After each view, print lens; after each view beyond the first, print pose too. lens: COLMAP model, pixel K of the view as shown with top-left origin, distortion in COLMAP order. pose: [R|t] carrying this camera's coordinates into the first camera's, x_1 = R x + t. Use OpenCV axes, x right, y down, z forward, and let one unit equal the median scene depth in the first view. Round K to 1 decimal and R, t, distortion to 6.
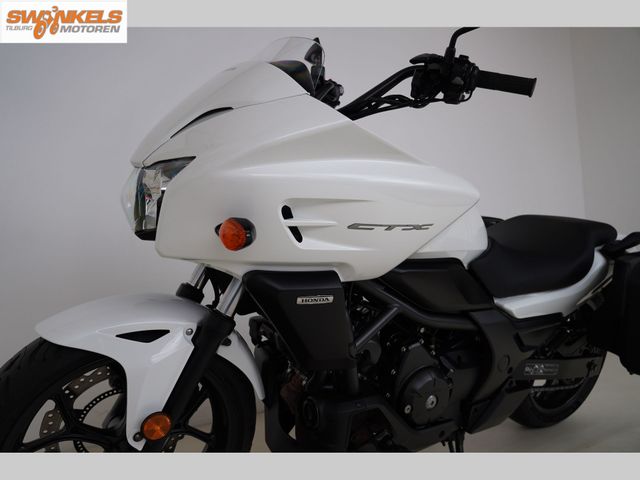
lens RADIAL K [[497.2, 0, 320.0], [0, 497.2, 240.0], [0, 0, 1]] dist [-0.037388, 0.000716]
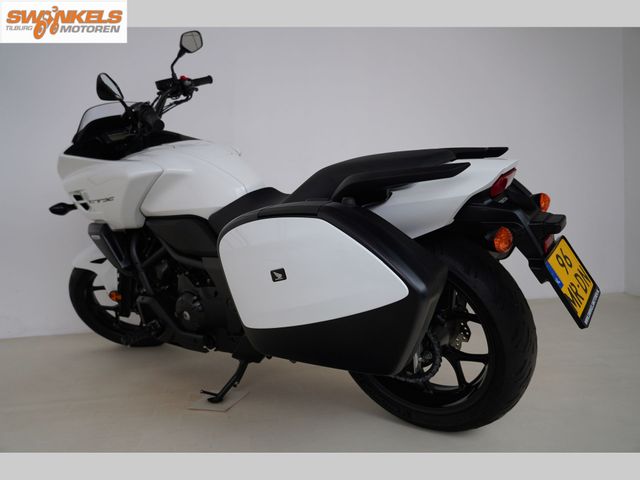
lens RADIAL K [[497.2, 0, 320.0], [0, 497.2, 240.0], [0, 0, 1]] dist [-0.037388, 0.000716]
pose [[0.299531, 0.055379, -0.952478, 2.111845], [0.068956, 0.994447, 0.079504, 0.029858], [0.951591, -0.089493, 0.294049, 1.206517]]
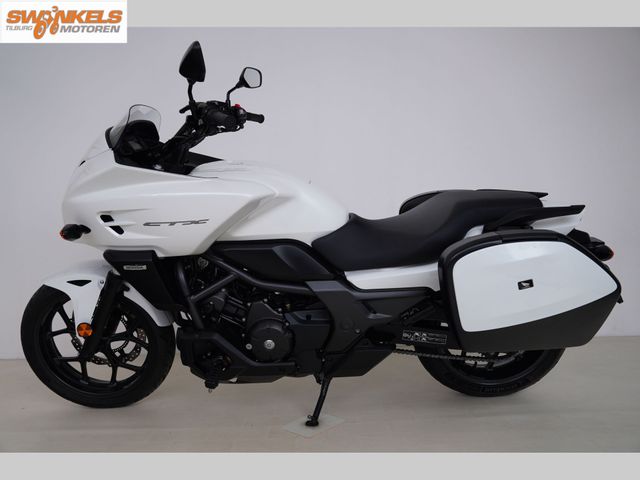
lens RADIAL K [[497.2, 0, 320.0], [0, 497.2, 240.0], [0, 0, 1]] dist [-0.037388, 0.000716]
pose [[0.829220, 0.007564, -0.558871, 1.381170], [0.038718, 0.996729, 0.070937, -0.065714], [0.557580, -0.080461, 0.826215, -0.042578]]
